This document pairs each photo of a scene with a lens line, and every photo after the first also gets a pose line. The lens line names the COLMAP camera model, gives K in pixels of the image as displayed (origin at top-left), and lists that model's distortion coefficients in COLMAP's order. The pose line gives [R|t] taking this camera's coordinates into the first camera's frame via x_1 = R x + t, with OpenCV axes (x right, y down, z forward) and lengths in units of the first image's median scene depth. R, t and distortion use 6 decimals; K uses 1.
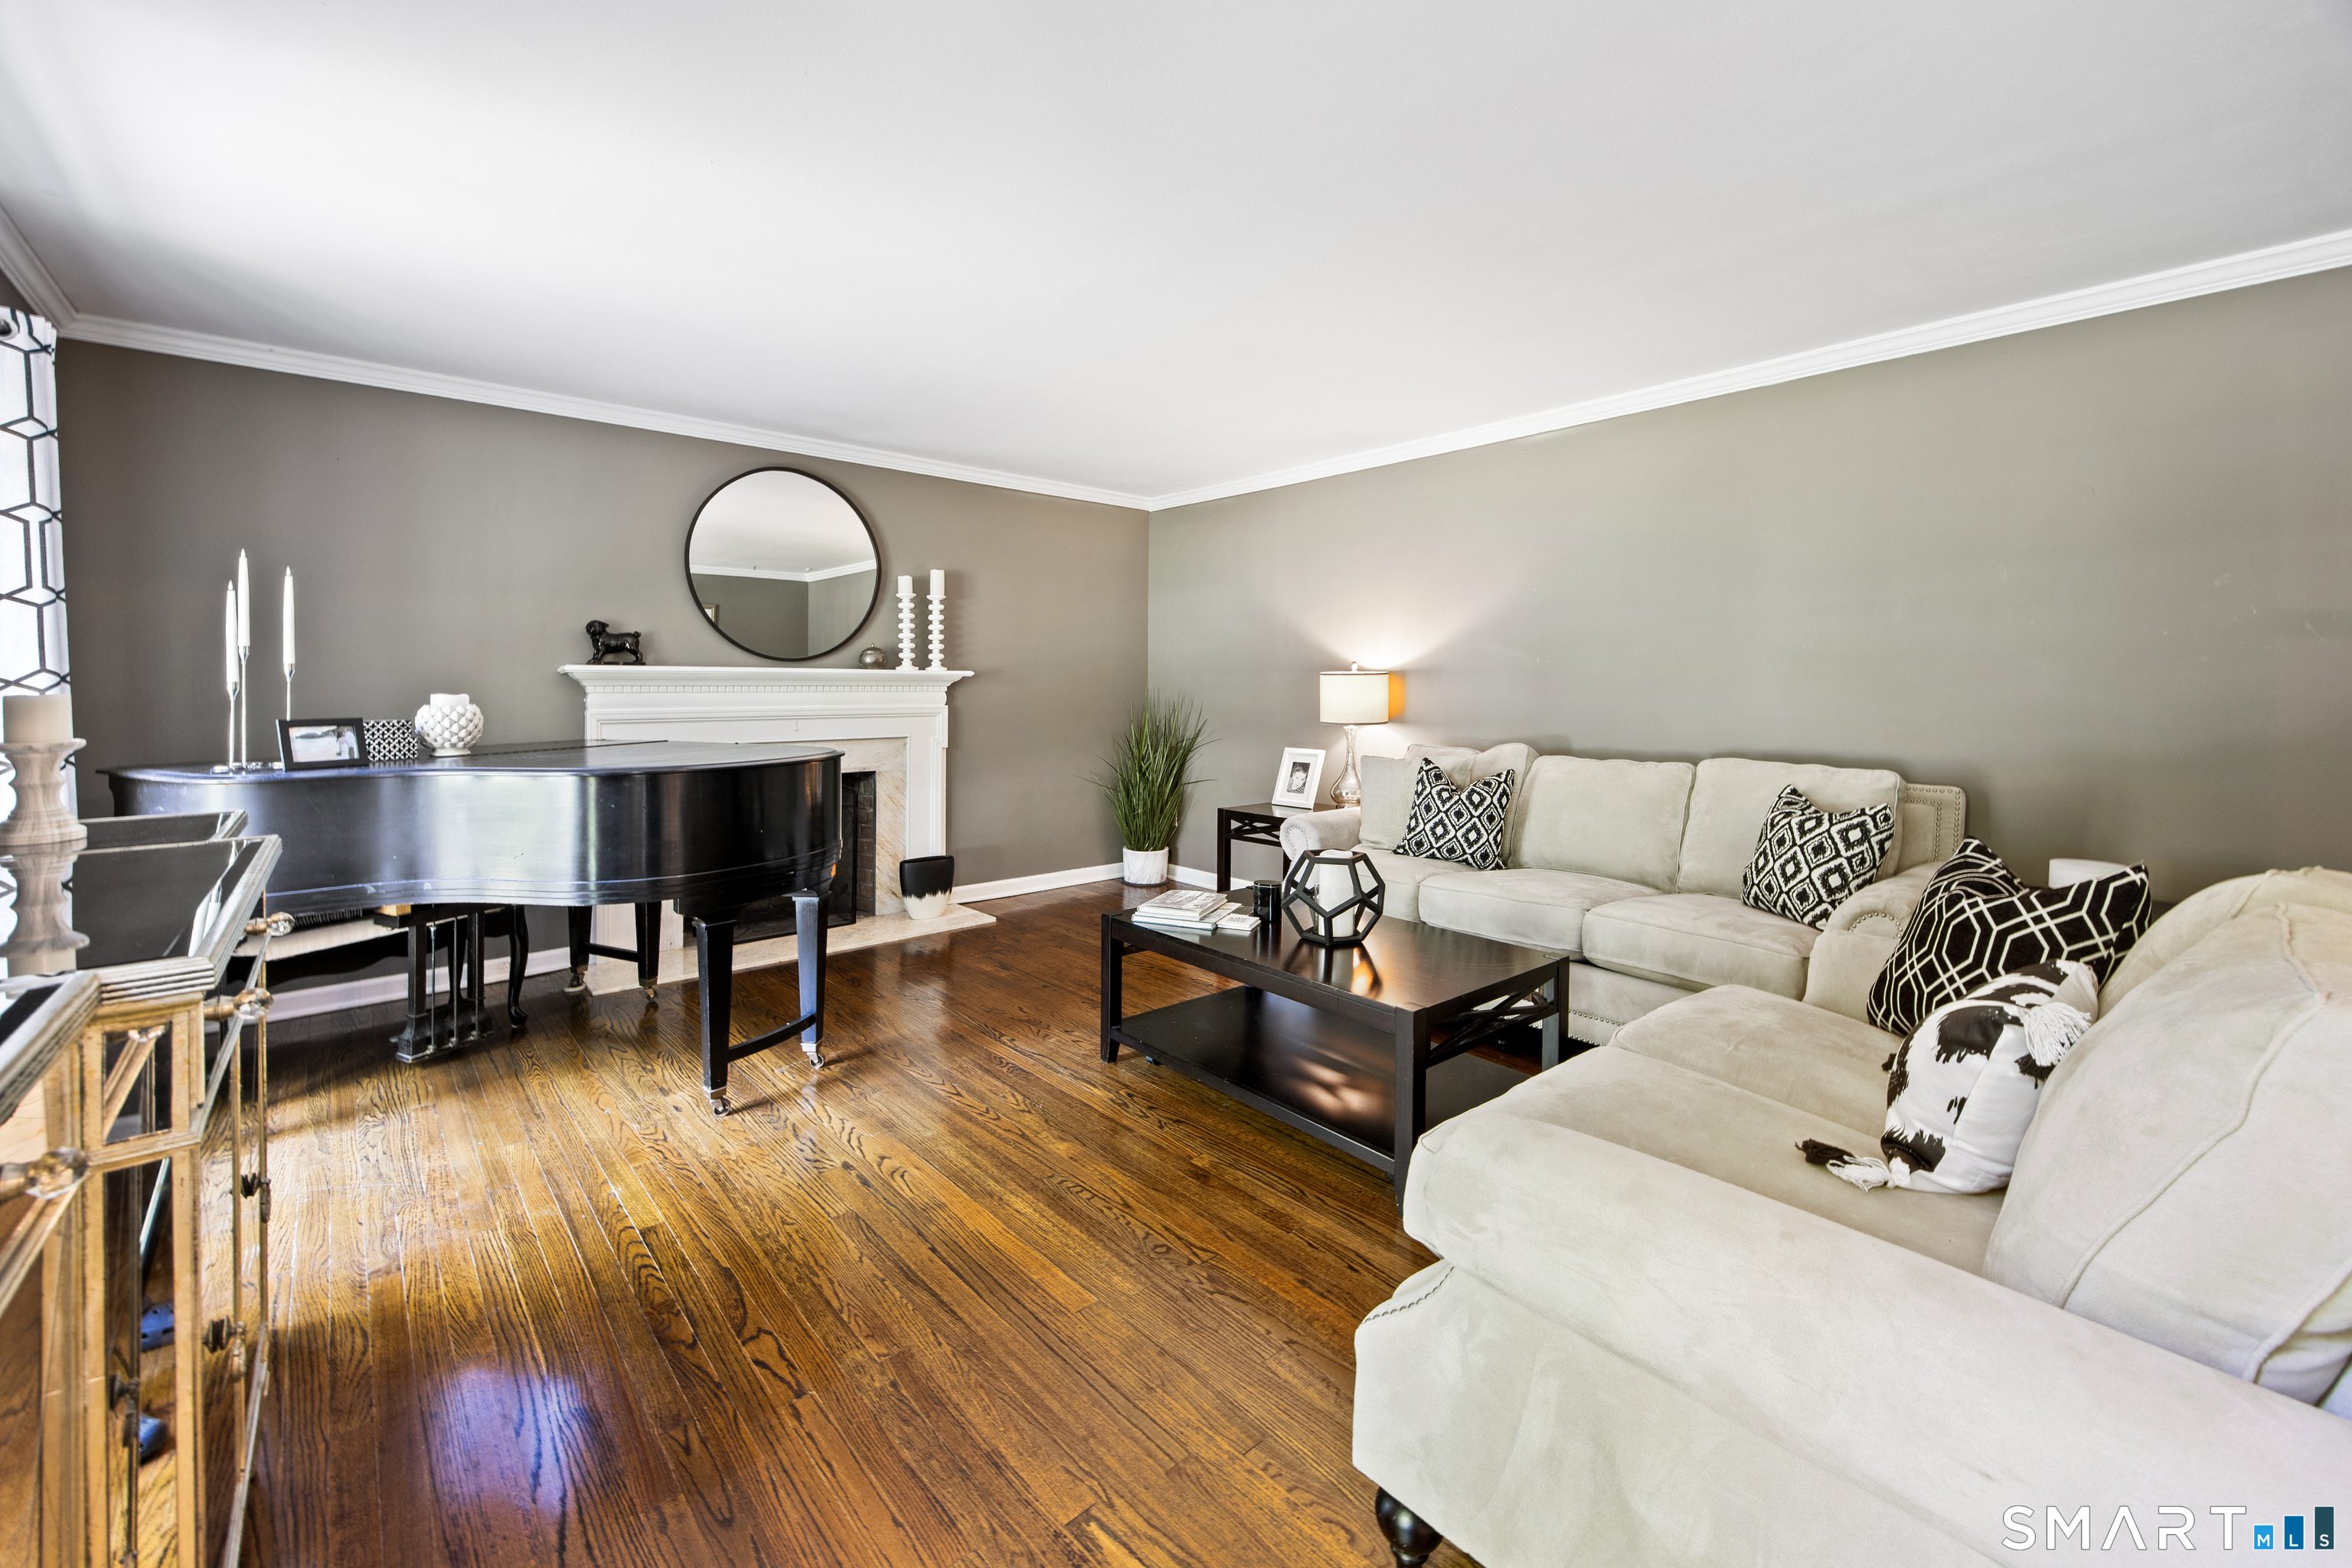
lens RADIAL K [[939.0, 0, 1171.5], [0, 939.0, 707.0], [0, 0, 1]] dist [-0.003773, -0.000035]
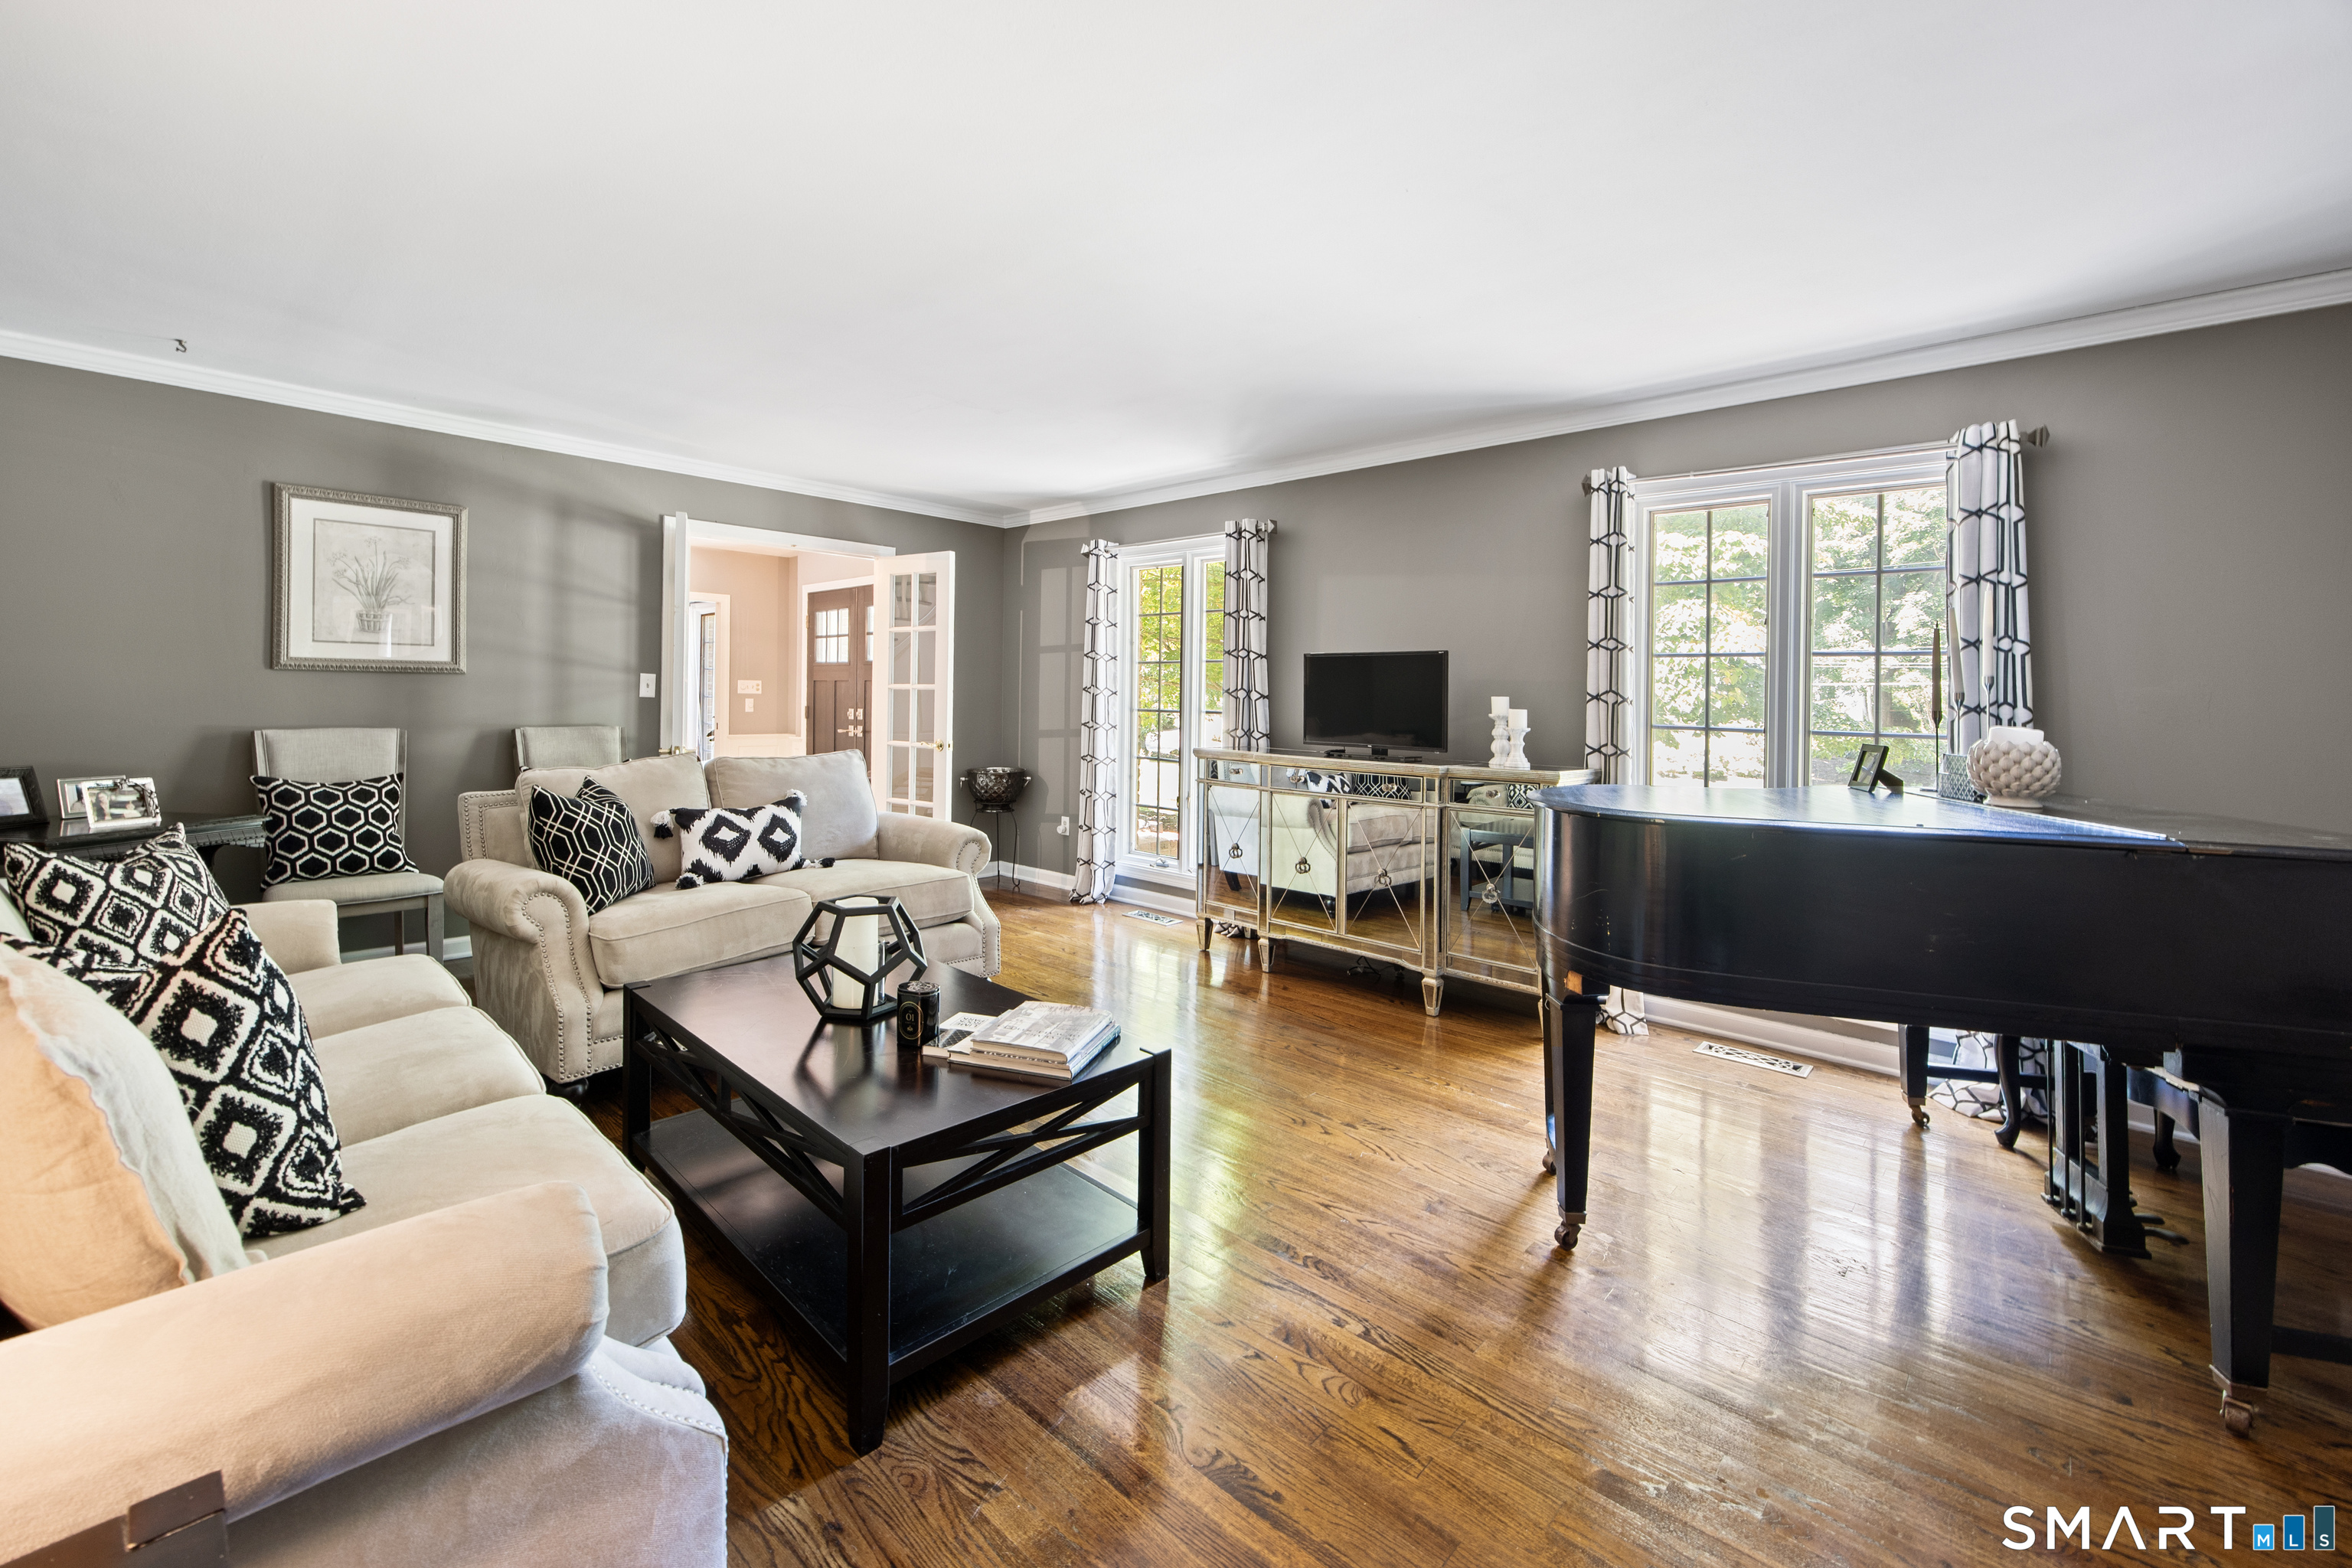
lens RADIAL K [[939.0, 0, 1171.5], [0, 939.0, 707.0], [0, 0, 1]] dist [-0.003773, -0.000035]
pose [[-0.995116, -0.017408, -0.097164, -0.009031], [-0.019923, 0.999490, 0.024969, -0.036398], [0.096680, 0.026782, -0.994955, 1.819809]]
